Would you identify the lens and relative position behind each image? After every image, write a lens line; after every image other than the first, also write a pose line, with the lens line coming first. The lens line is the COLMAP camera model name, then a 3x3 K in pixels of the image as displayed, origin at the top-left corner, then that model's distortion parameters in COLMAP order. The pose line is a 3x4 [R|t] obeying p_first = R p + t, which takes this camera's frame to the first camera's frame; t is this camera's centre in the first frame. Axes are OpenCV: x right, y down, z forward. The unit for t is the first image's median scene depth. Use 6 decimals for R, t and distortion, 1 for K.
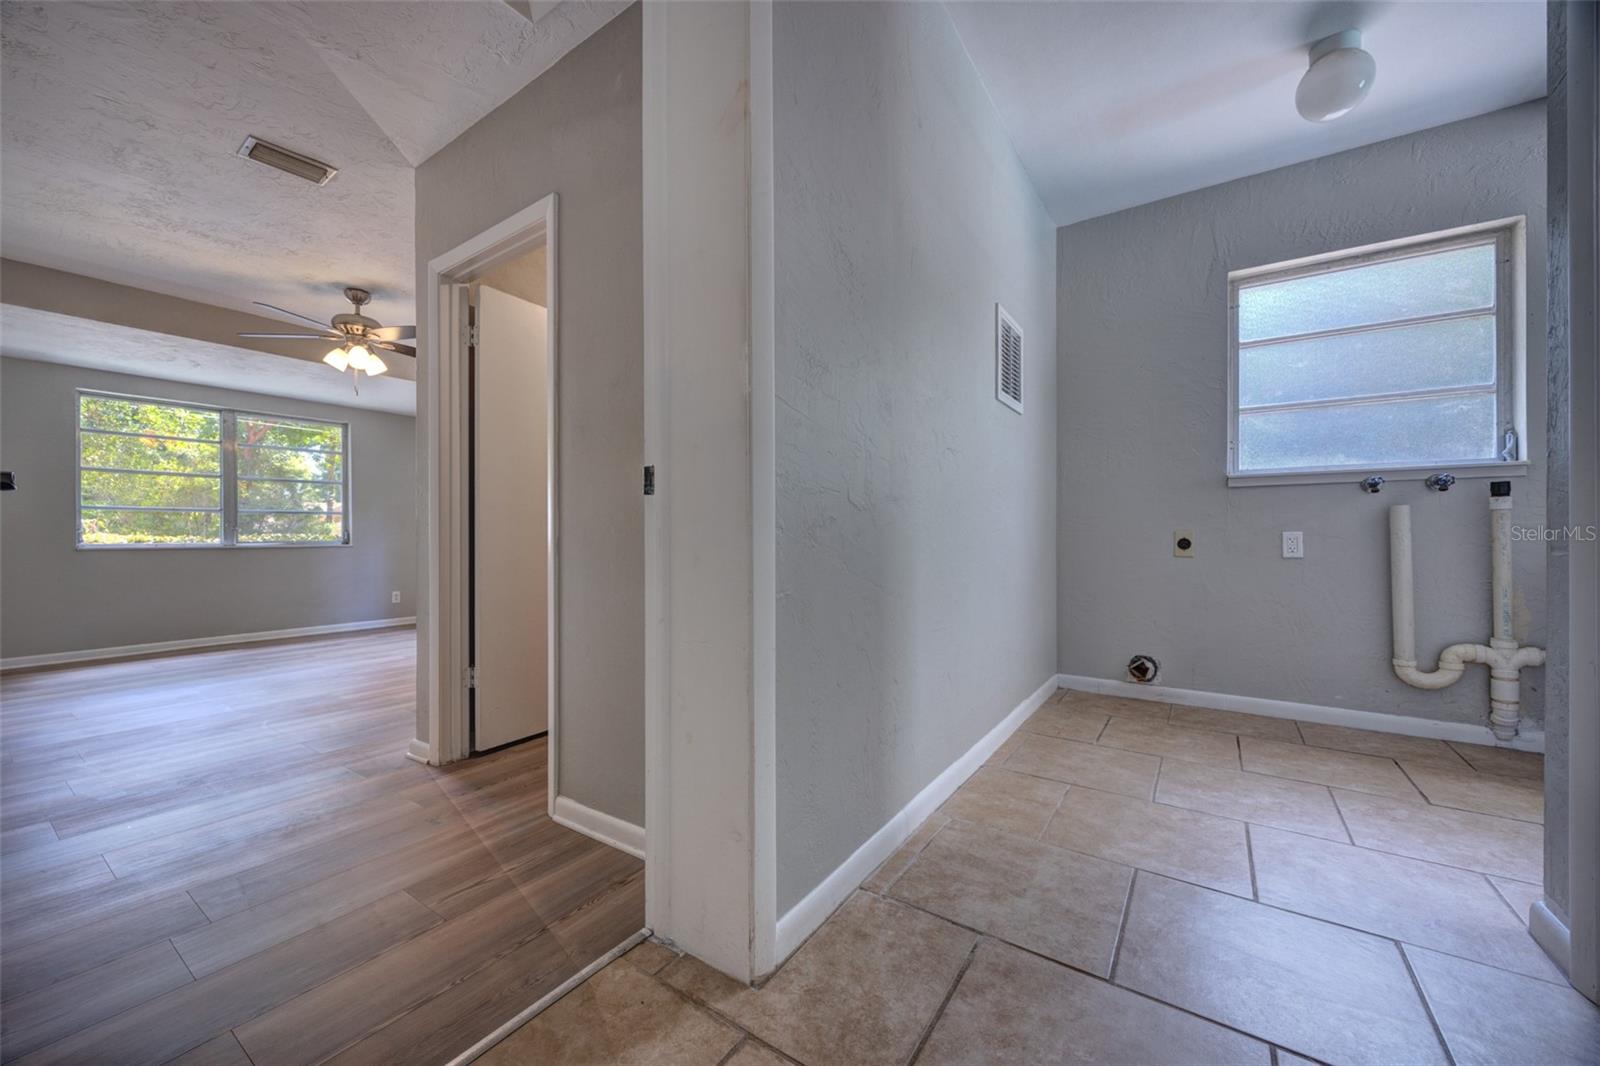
lens RADIAL K [[608.2, 0, 796.2], [0, 608.2, 538.4], [0, 0, 1]] dist [-0.001081, -0.000204]
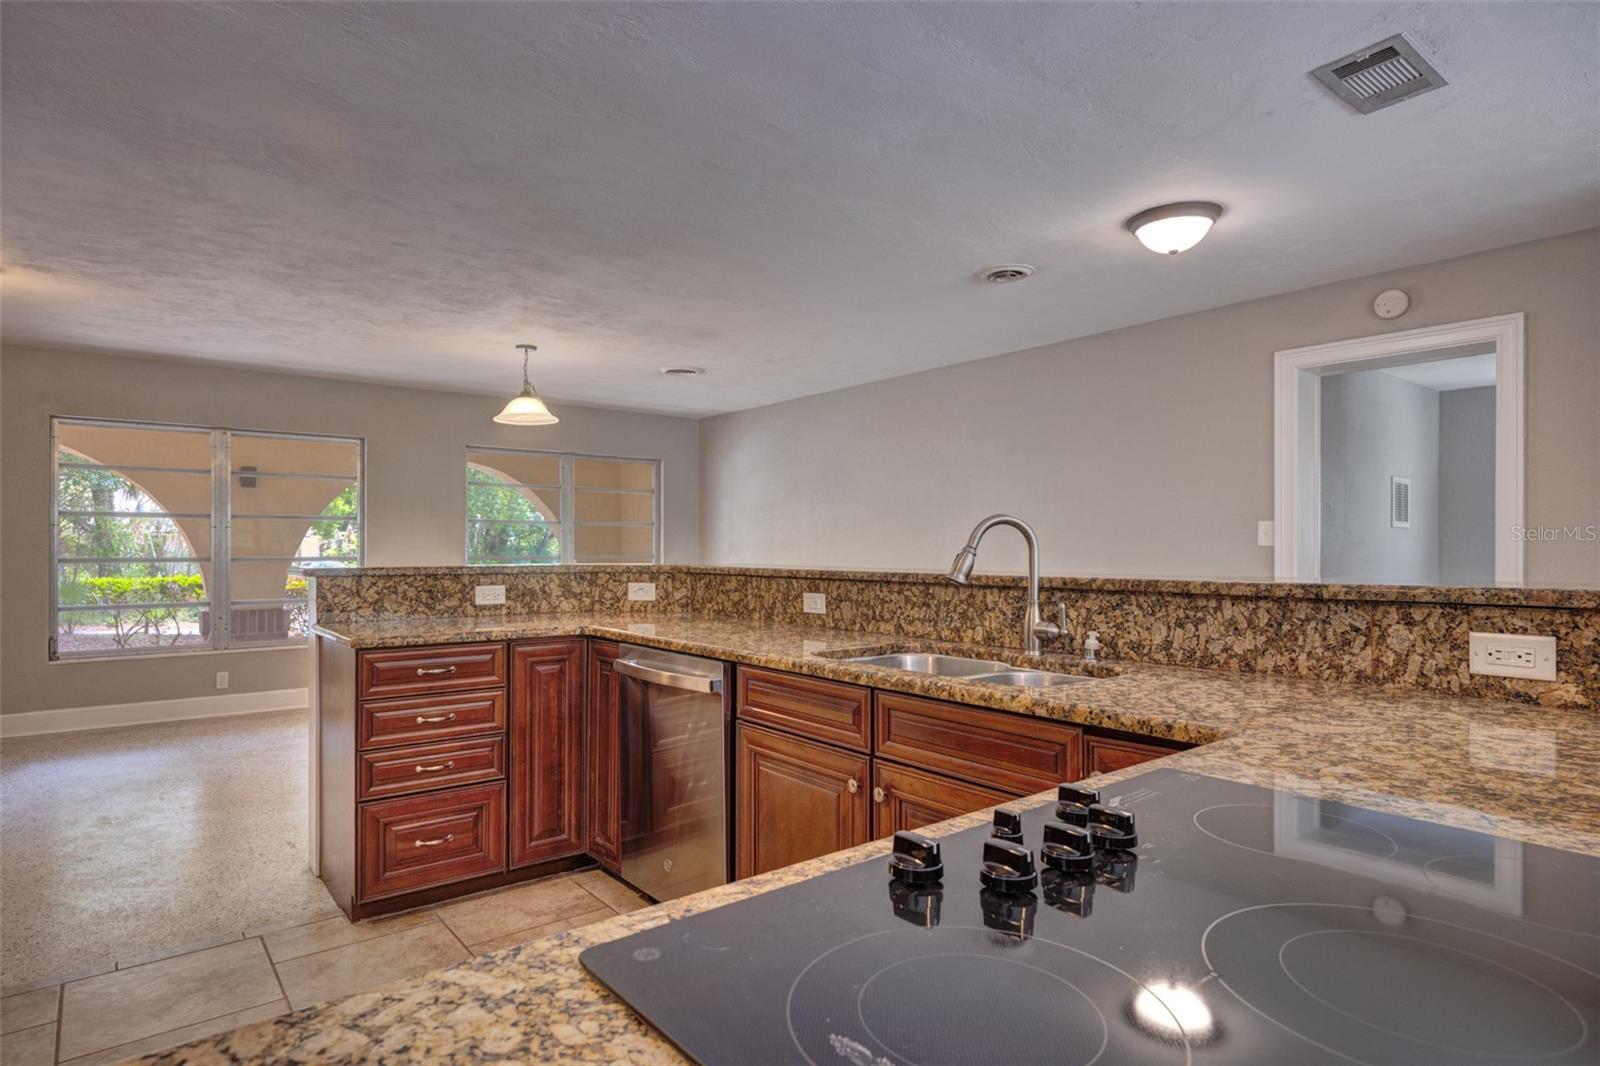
lens RADIAL K [[852.6, 0, 795.2], [0, 852.6, 549.0], [0, 0, 1]] dist [-0.005296, -0.000643]
pose [[0.959470, 0.000731, -0.281809, -0.541218], [-0.000925, 0.999999, -0.000556, -0.125159], [0.281808, 0.000794, 0.959471, -1.575114]]
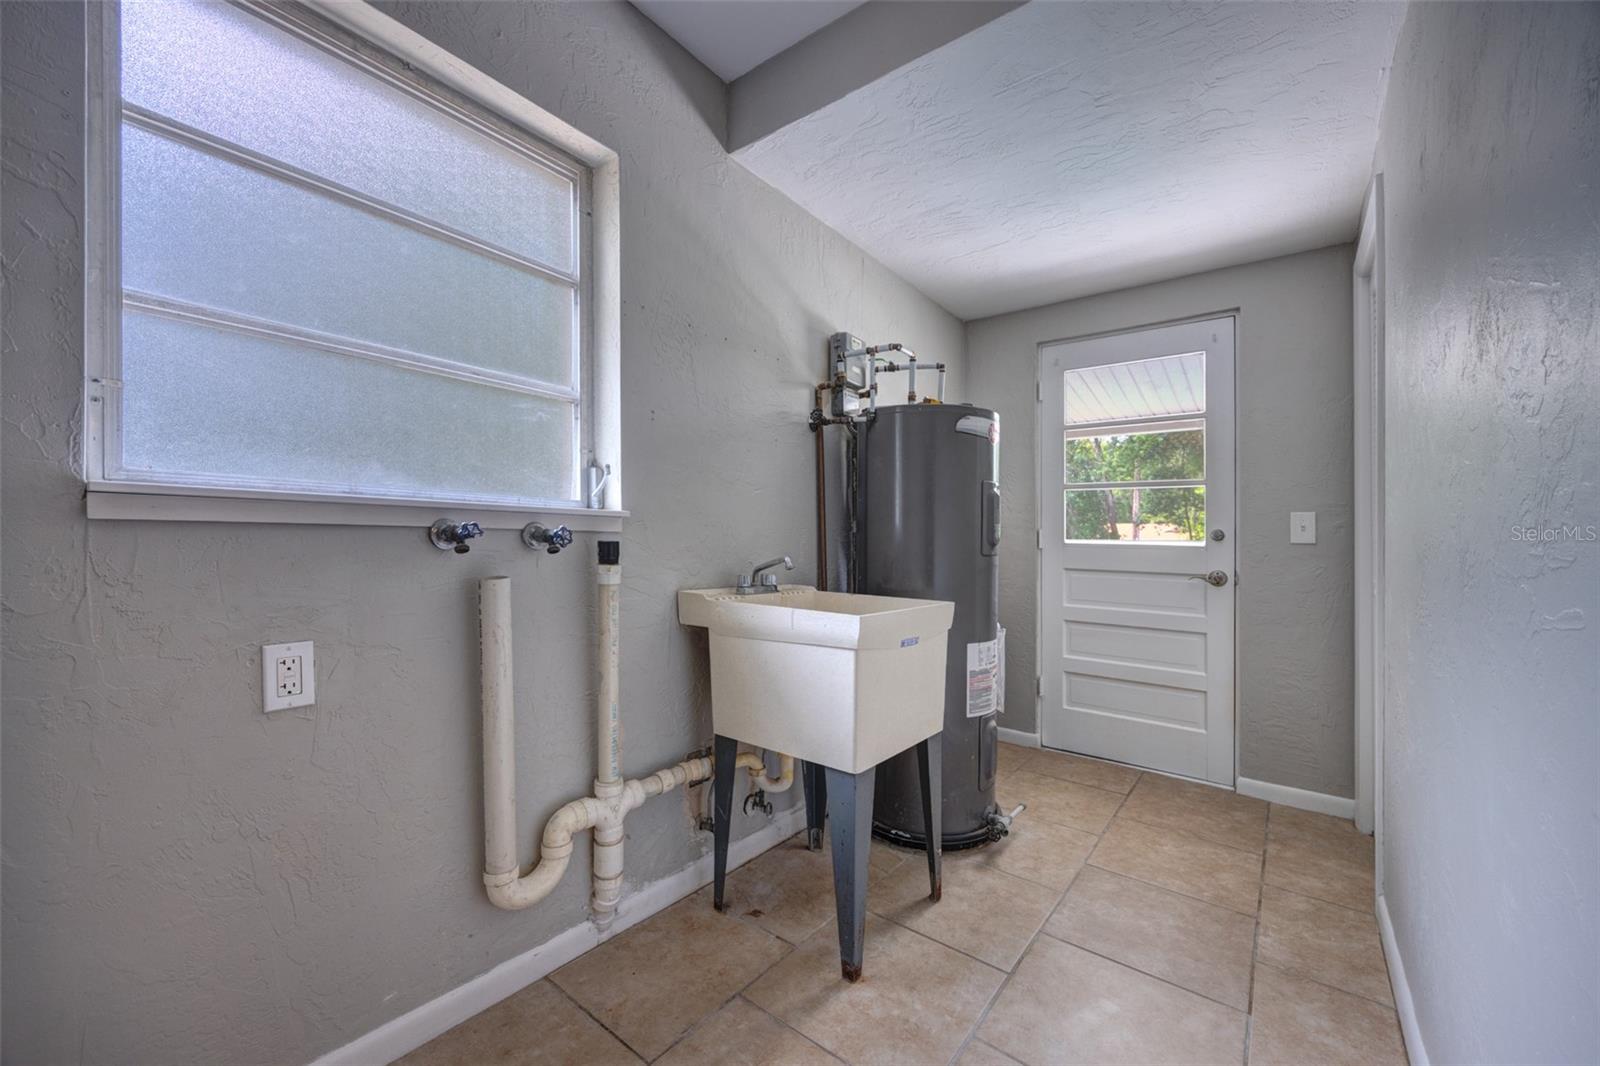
lens RADIAL K [[623.9, 0, 803.5], [0, 623.9, 546.3], [0, 0, 1]] dist [-0.000012, -0.000068]
pose [[0.052990, -0.010998, 0.998534, 0.507280], [-0.014375, 0.999827, 0.011775, -0.099939], [-0.998492, -0.014978, 0.052823, 0.763479]]
